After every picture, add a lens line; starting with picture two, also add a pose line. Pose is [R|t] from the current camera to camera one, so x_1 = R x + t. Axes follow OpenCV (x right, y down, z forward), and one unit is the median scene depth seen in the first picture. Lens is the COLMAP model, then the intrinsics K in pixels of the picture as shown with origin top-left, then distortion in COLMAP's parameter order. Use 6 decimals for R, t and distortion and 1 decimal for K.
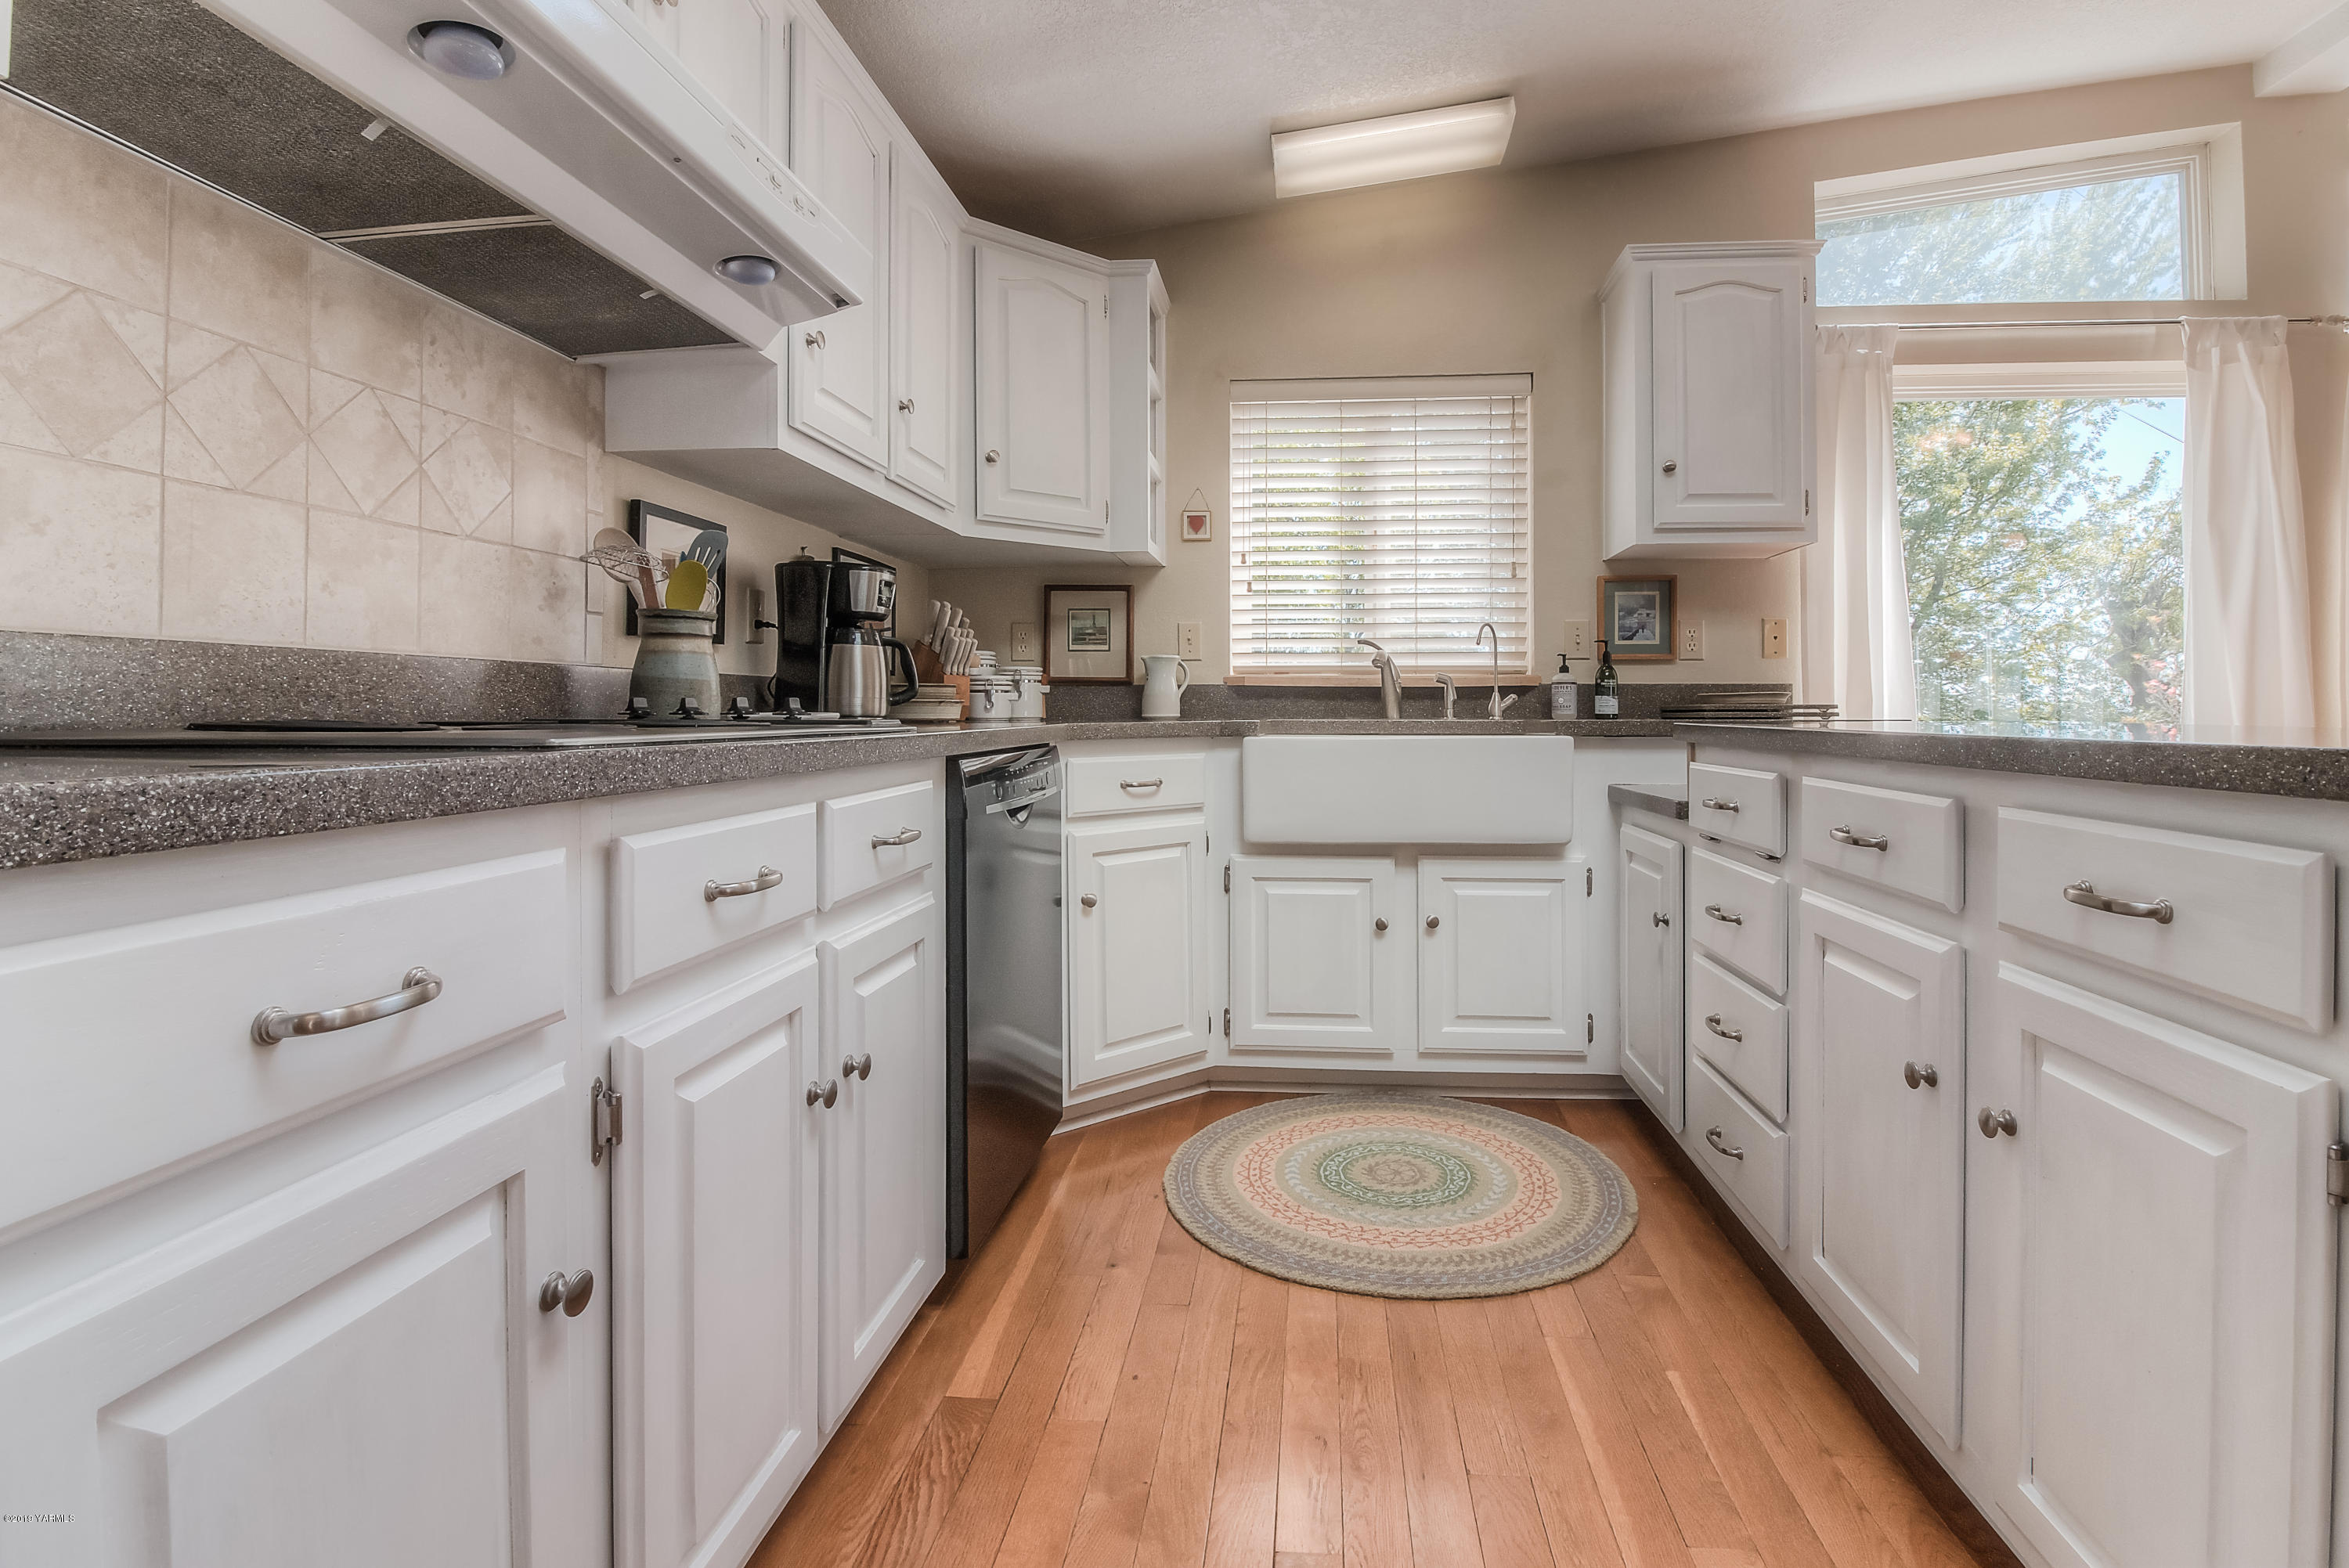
lens RADIAL K [[1139.1, 0, 1196.1], [0, 1139.1, 696.6], [0, 0, 1]] dist [0.000363, -0.014492]
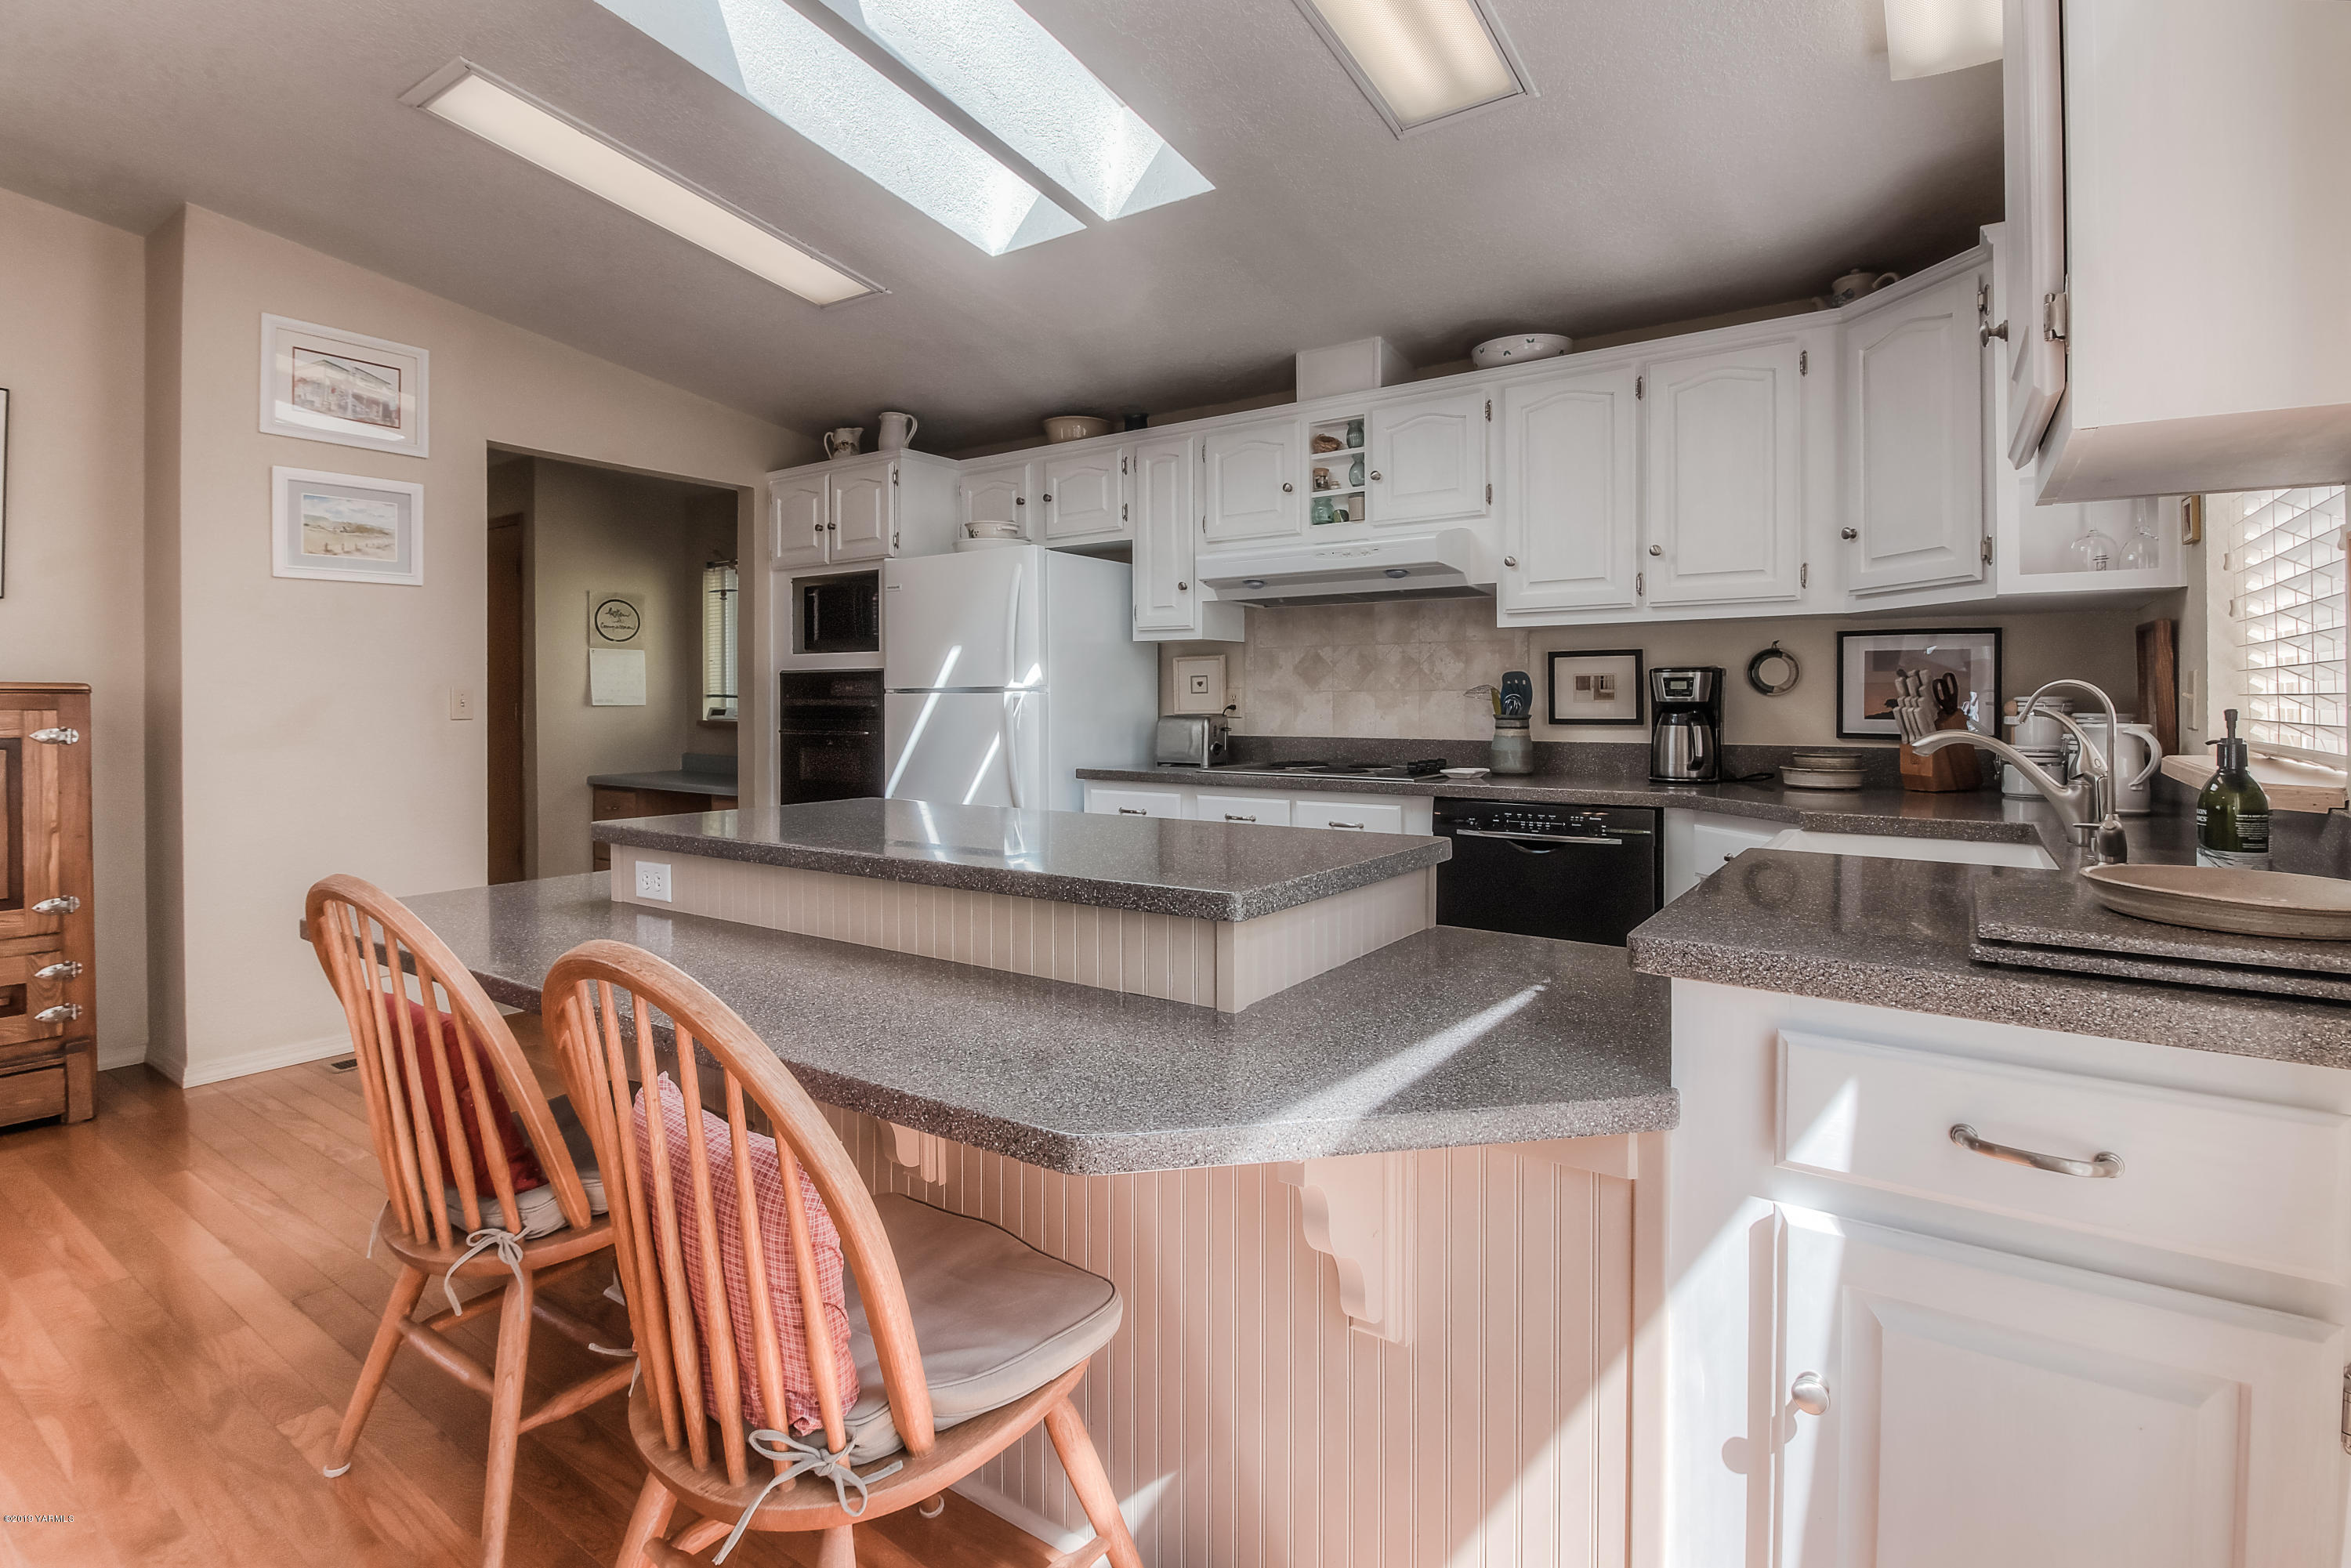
lens RADIAL K [[1093.8, 0, 1170.9], [0, 1093.8, 705.0], [0, 0, 1]] dist [0.001336, -0.020406]
pose [[-0.503264, 0.003897, -0.864124, 0.933101], [0.014899, 0.999880, -0.004168, -0.059490], [0.864004, -0.014972, -0.503262, 0.930222]]
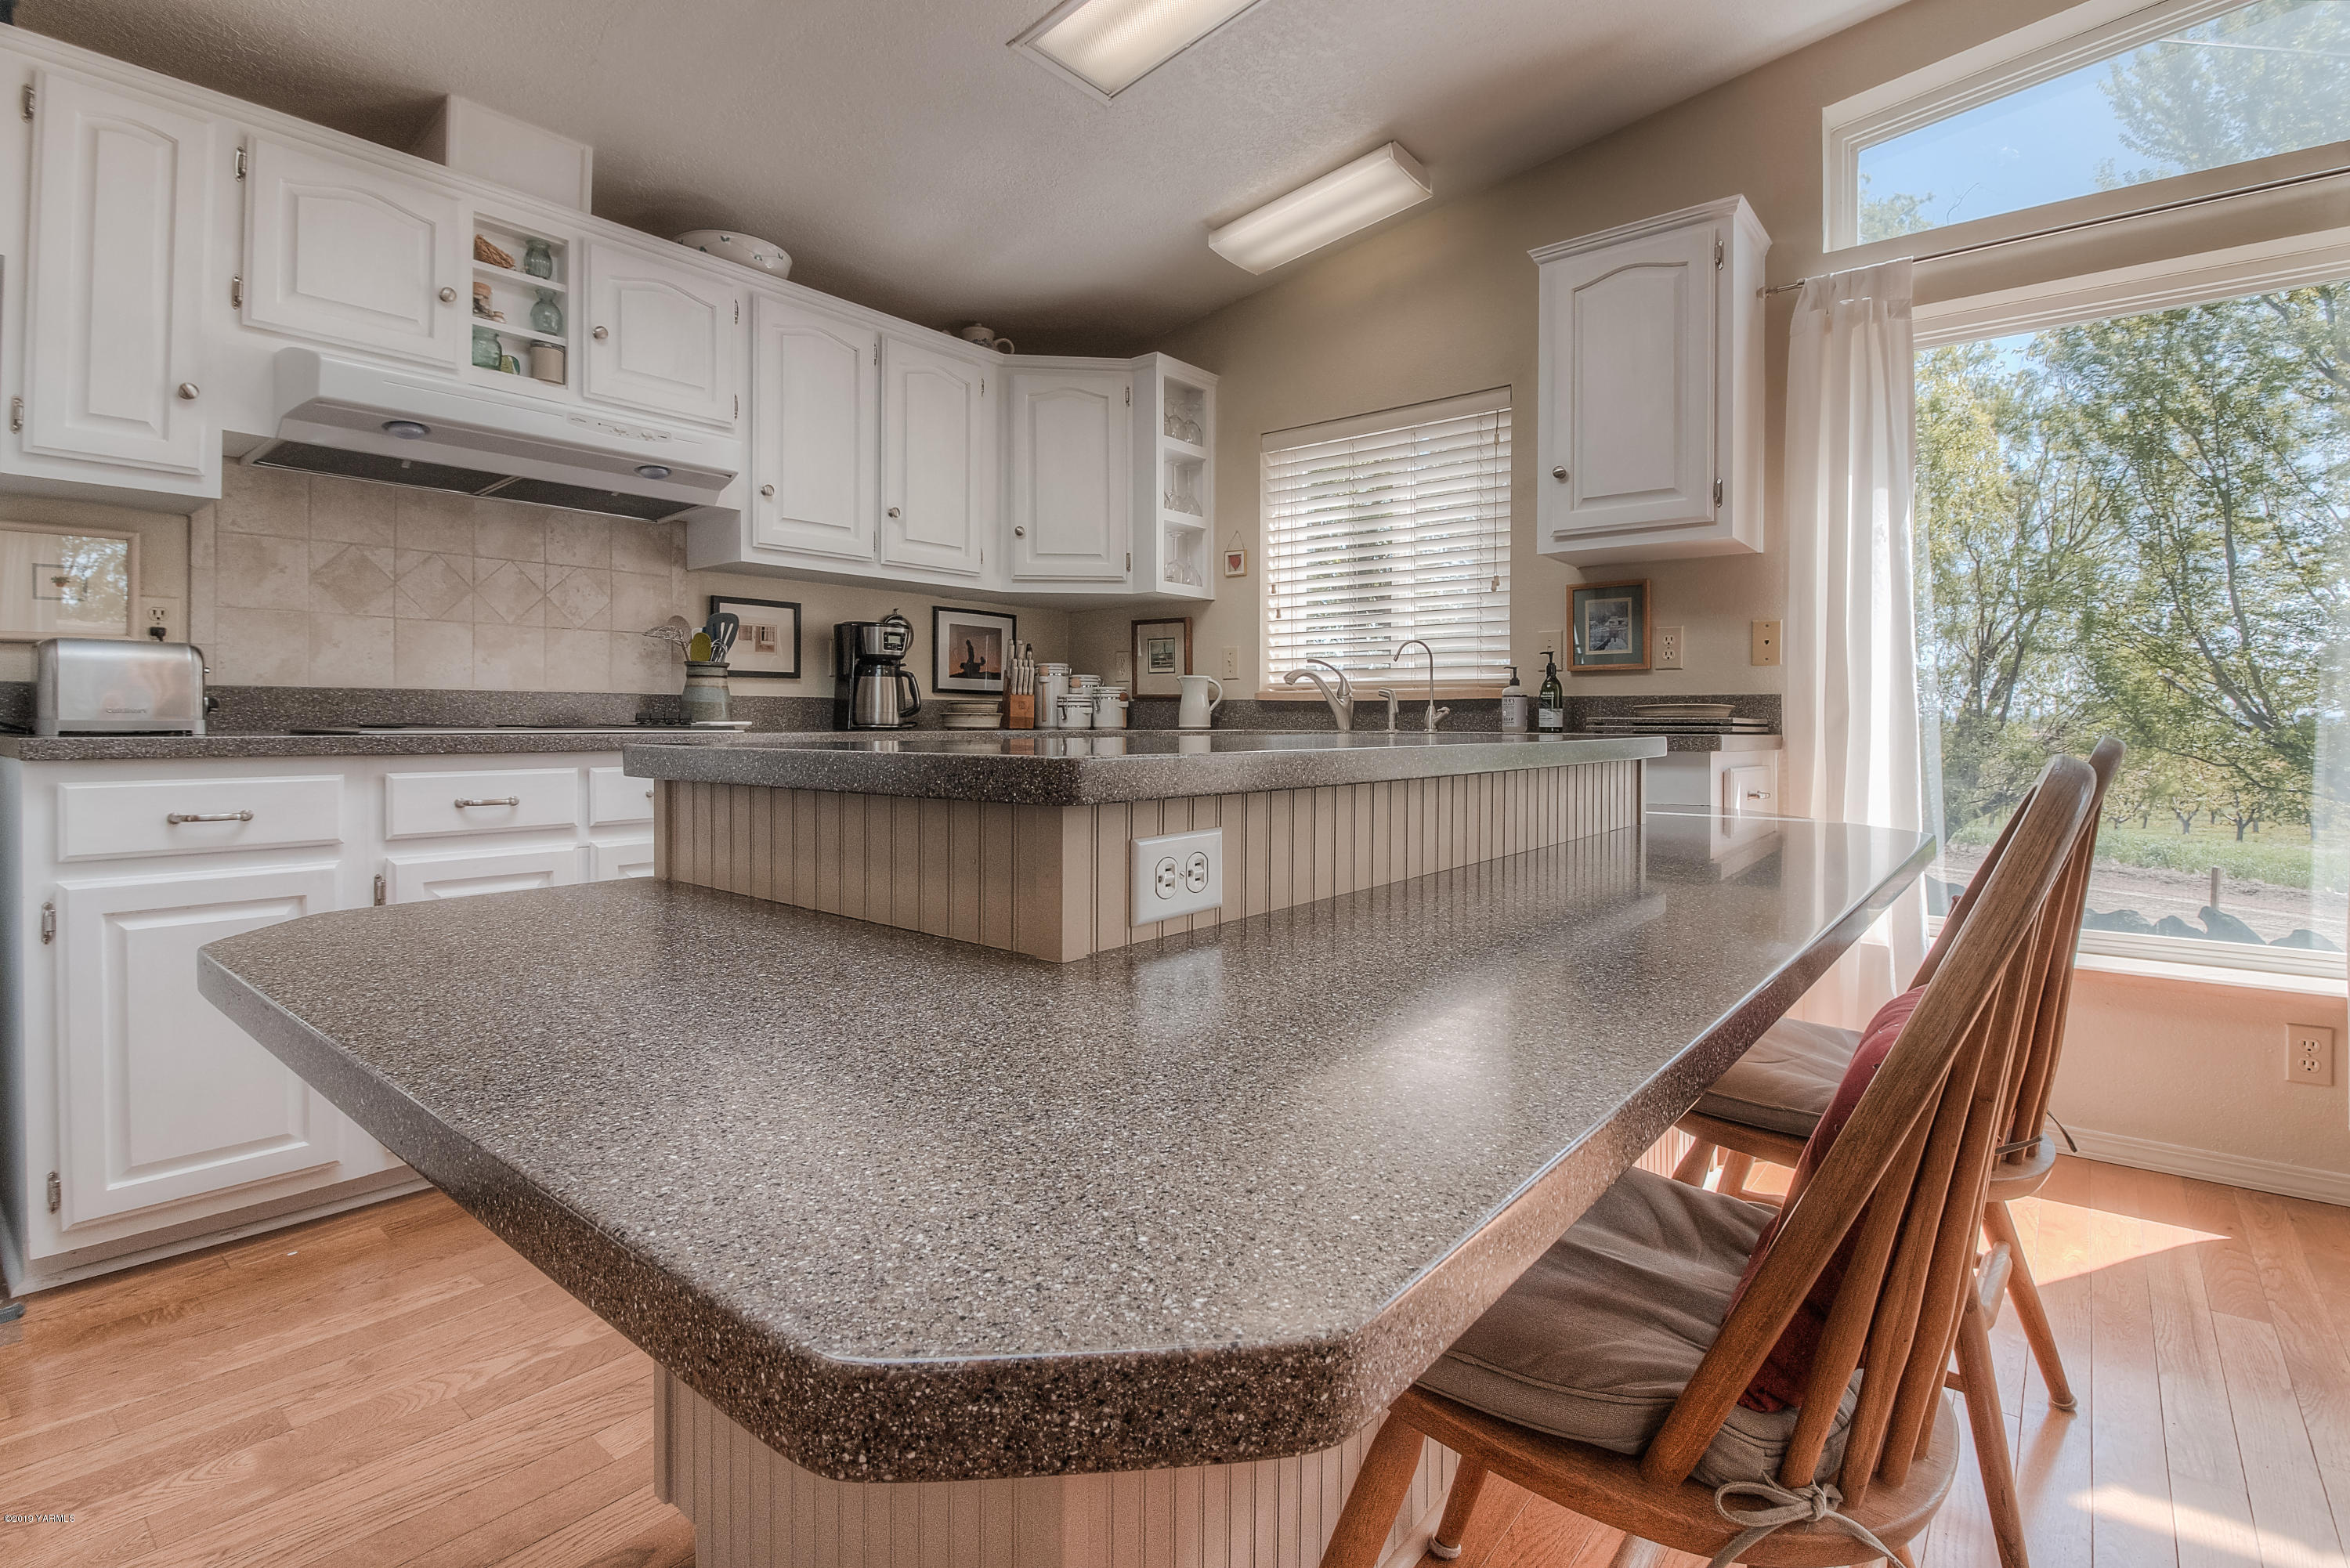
lens RADIAL K [[1113.9, 0, 1135.3], [0, 1113.9, 740.7], [0, 0, 1]] dist [-0.010979, -0.001296]
pose [[0.815338, 0.012985, -0.578840, 0.666606], [0.003598, 0.999616, 0.027493, -0.000405], [0.578974, -0.024499, 0.814978, 0.008913]]
